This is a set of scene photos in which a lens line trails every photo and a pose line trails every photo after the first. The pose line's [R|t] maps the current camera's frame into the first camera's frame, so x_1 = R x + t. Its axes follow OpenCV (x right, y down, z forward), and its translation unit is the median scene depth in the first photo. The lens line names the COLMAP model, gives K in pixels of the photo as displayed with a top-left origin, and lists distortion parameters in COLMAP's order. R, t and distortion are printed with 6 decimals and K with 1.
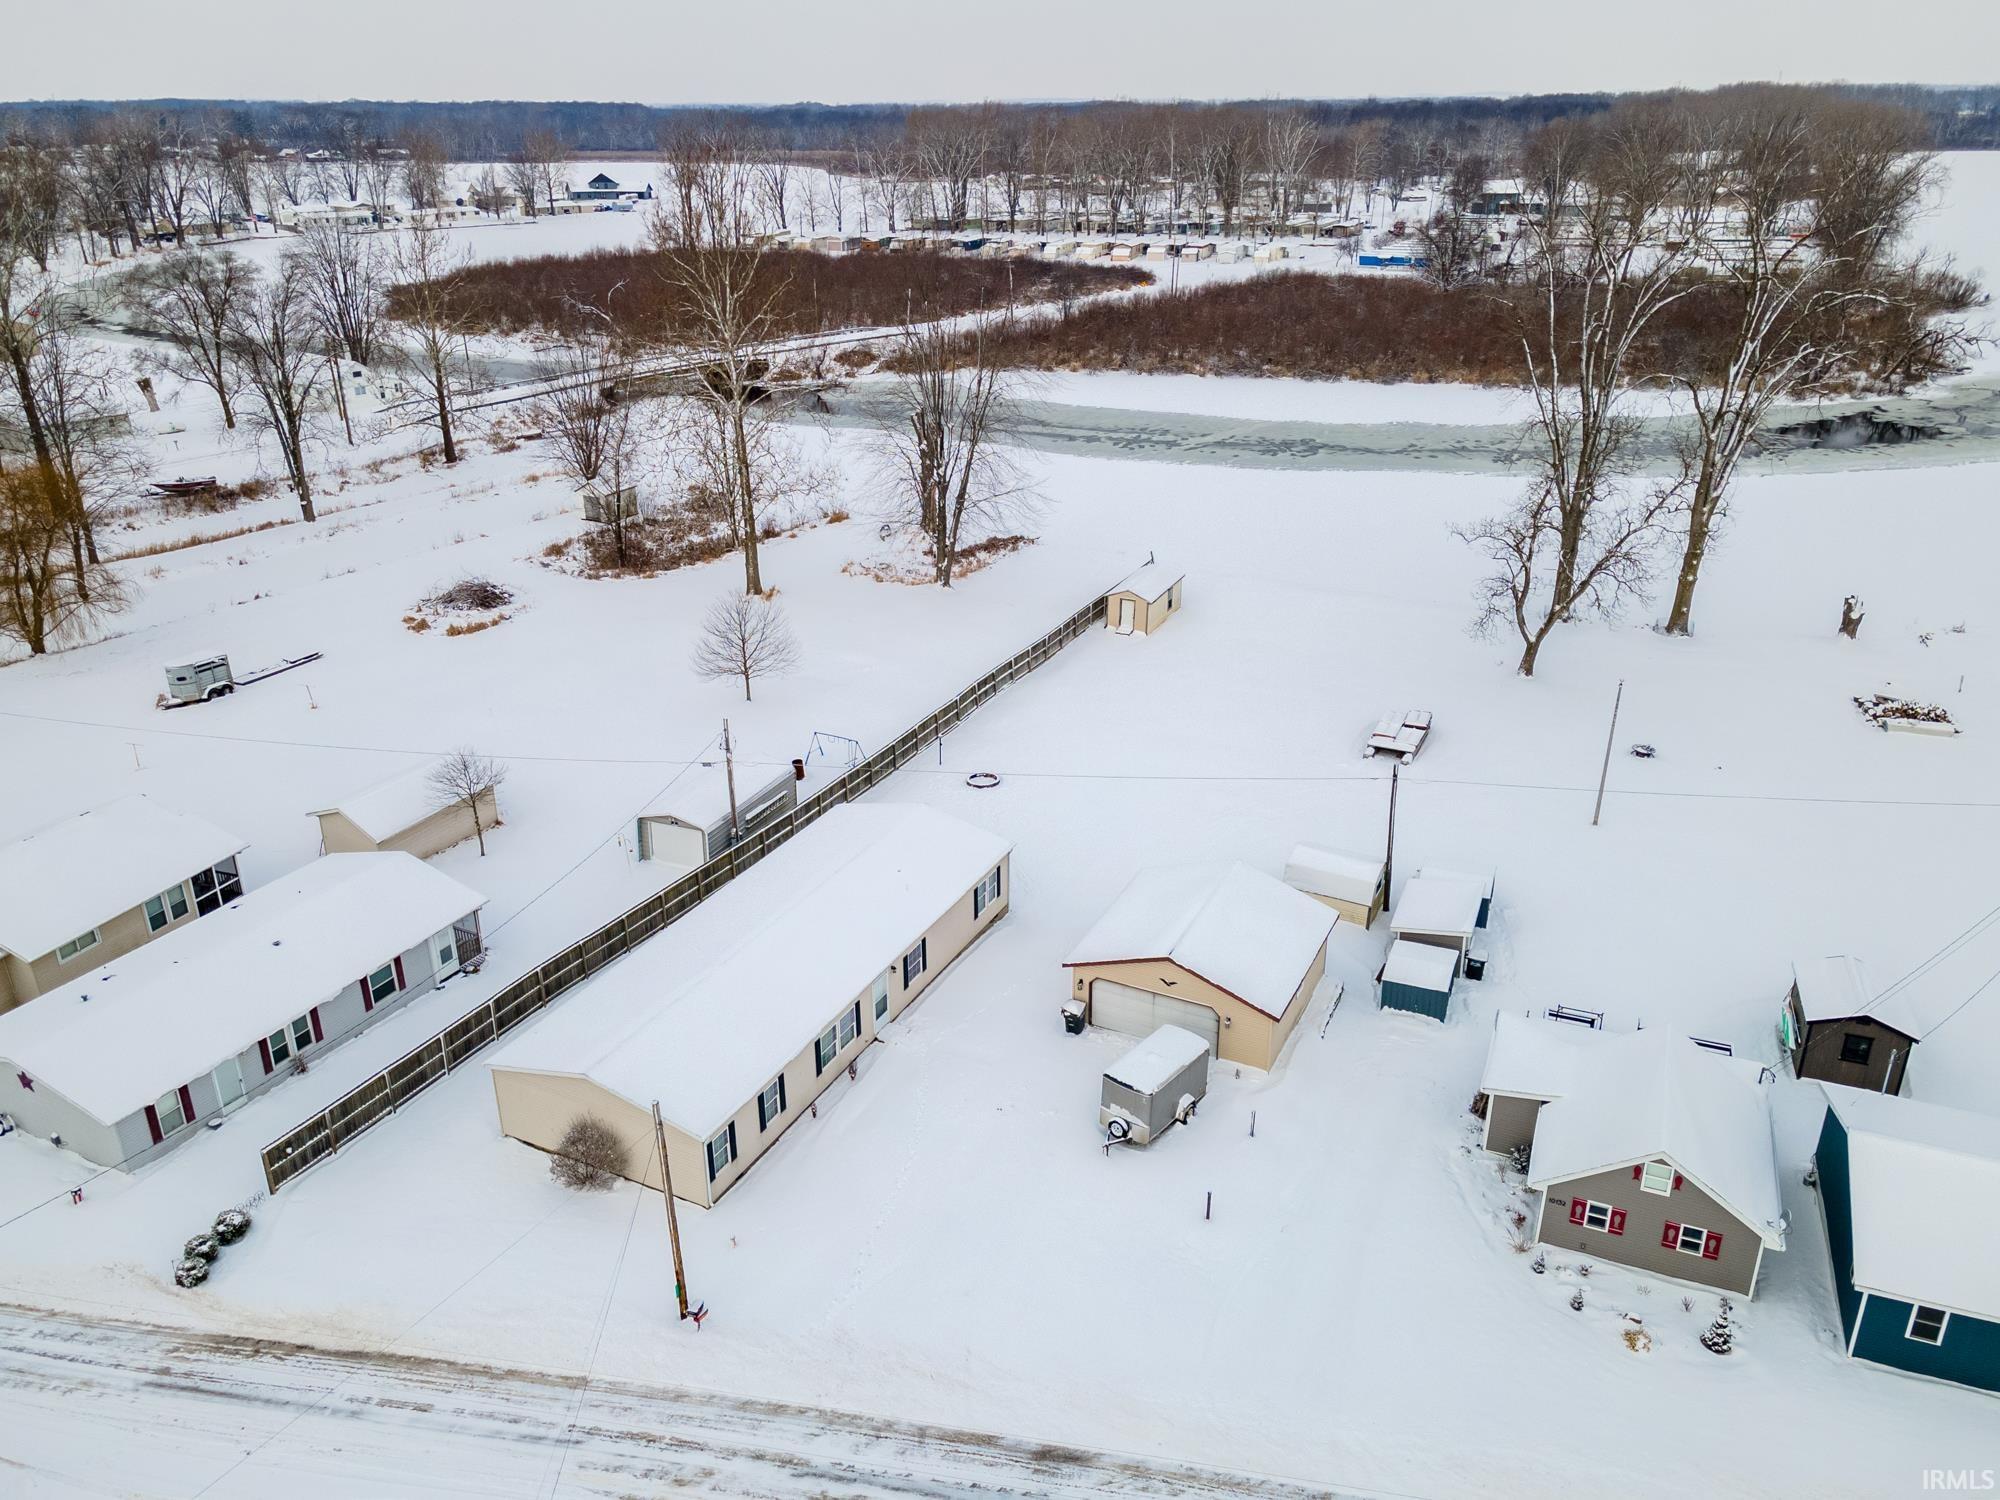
lens RADIAL K [[1398.9, 0, 1000.0], [0, 1398.9, 750.0], [0, 0, 1]] dist [0.023177, 0.029945]
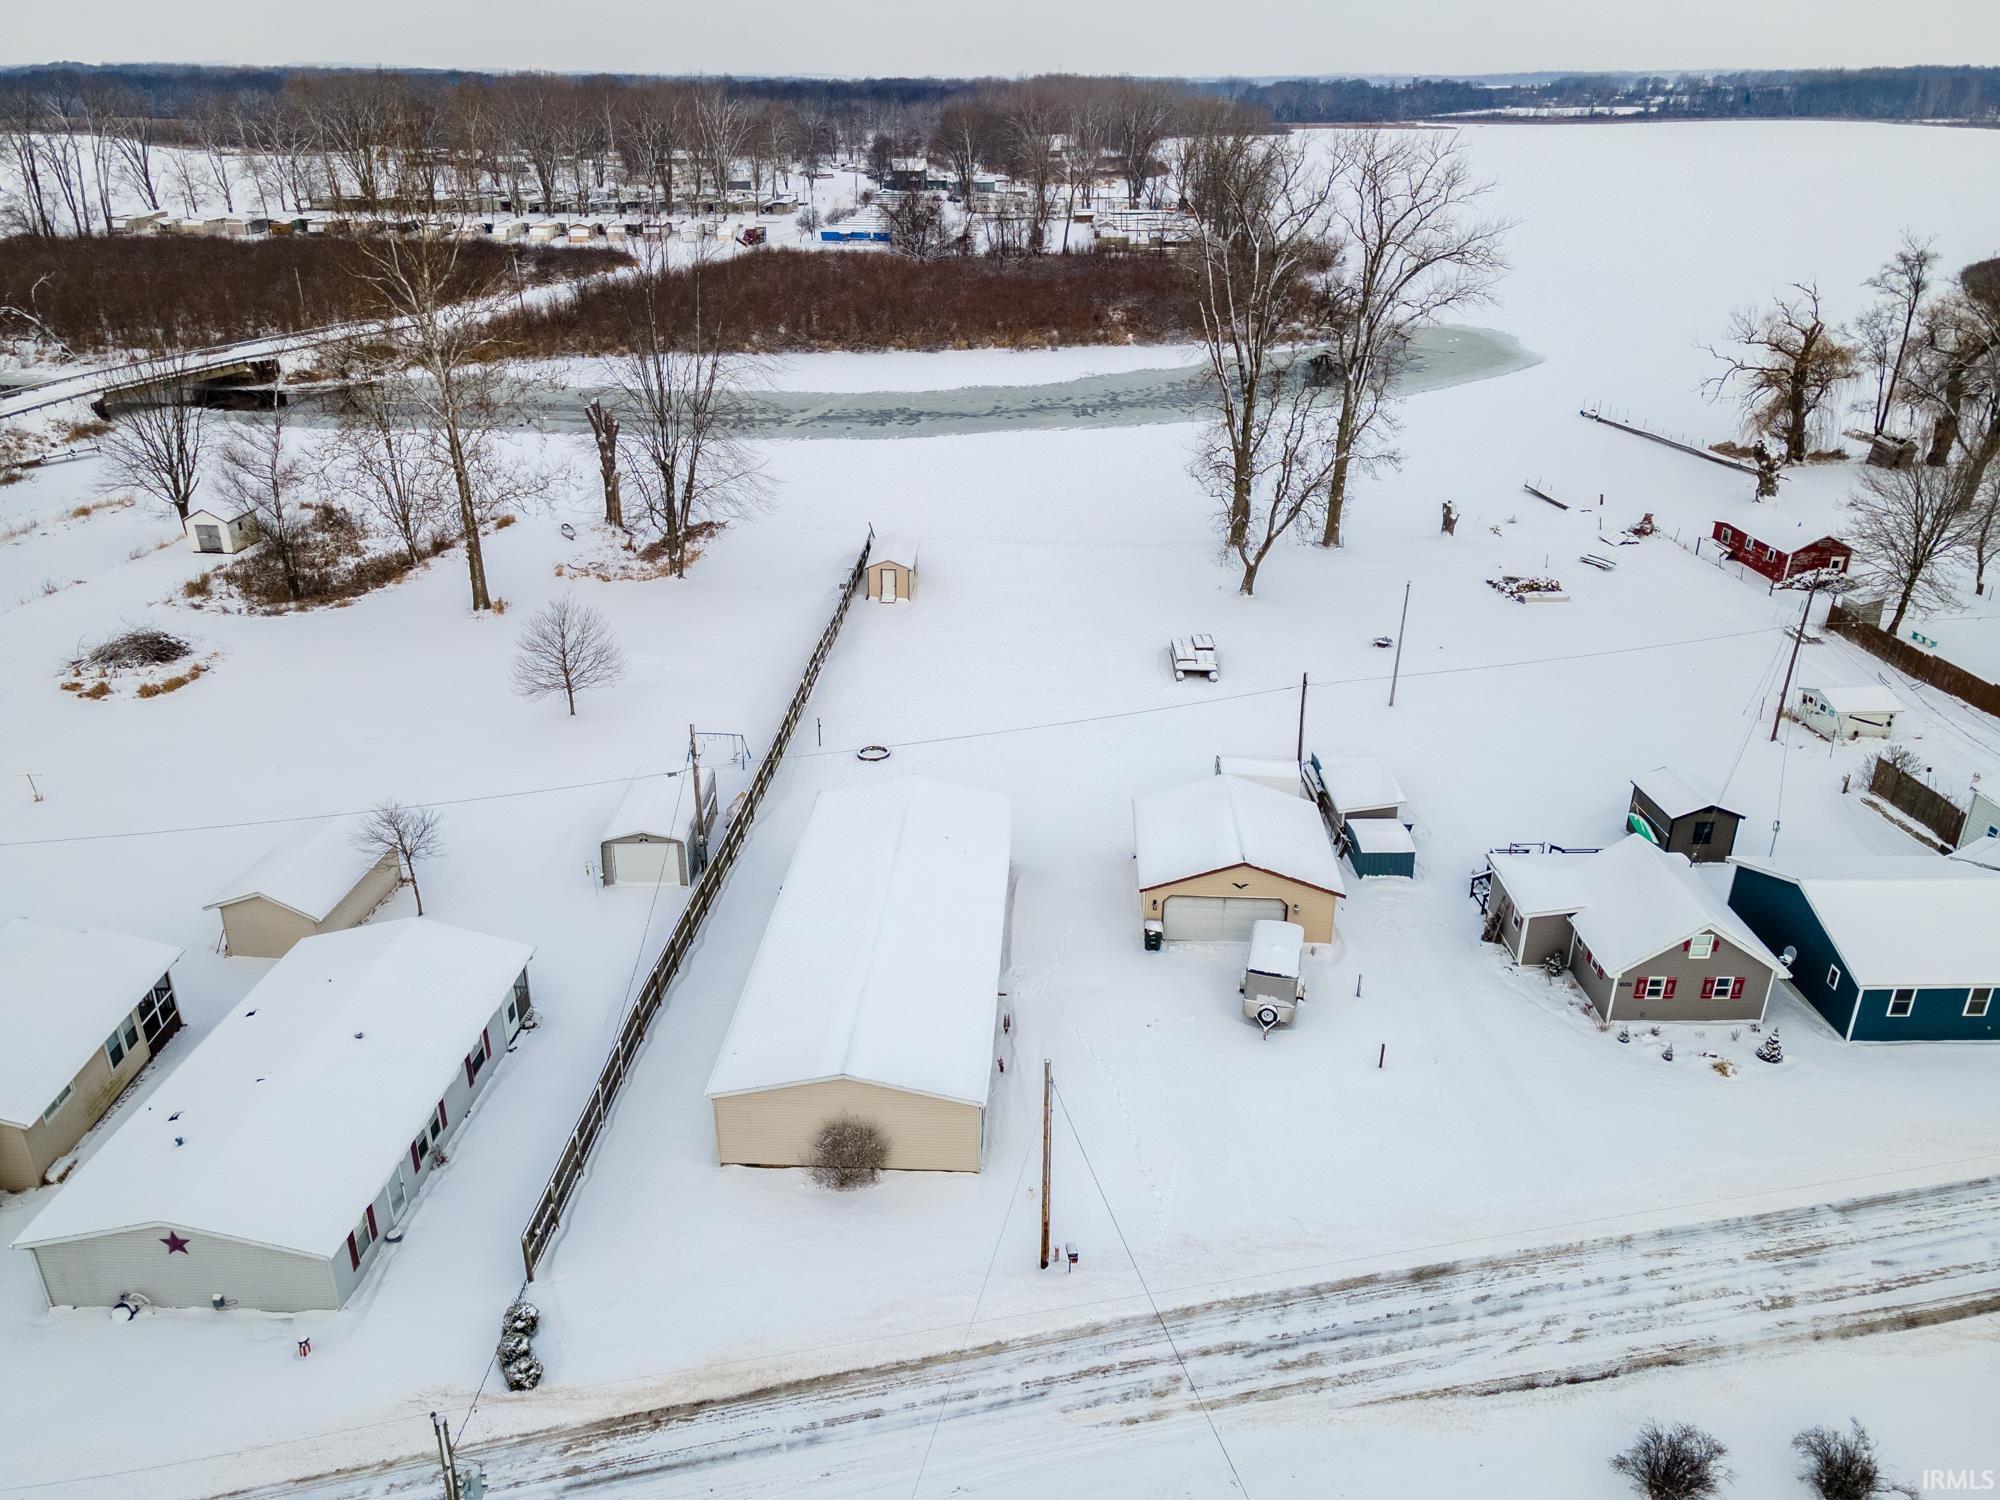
lens RADIAL K [[1375.3, 0, 1000.0], [0, 1375.3, 750.0], [0, 0, 1]] dist [0.007688, 0.063577]
pose [[0.923822, -0.157951, 0.348717, -0.200612], [0.150941, 0.987407, 0.047371, -0.010379], [-0.351808, 0.008873, 0.936030, 0.018157]]
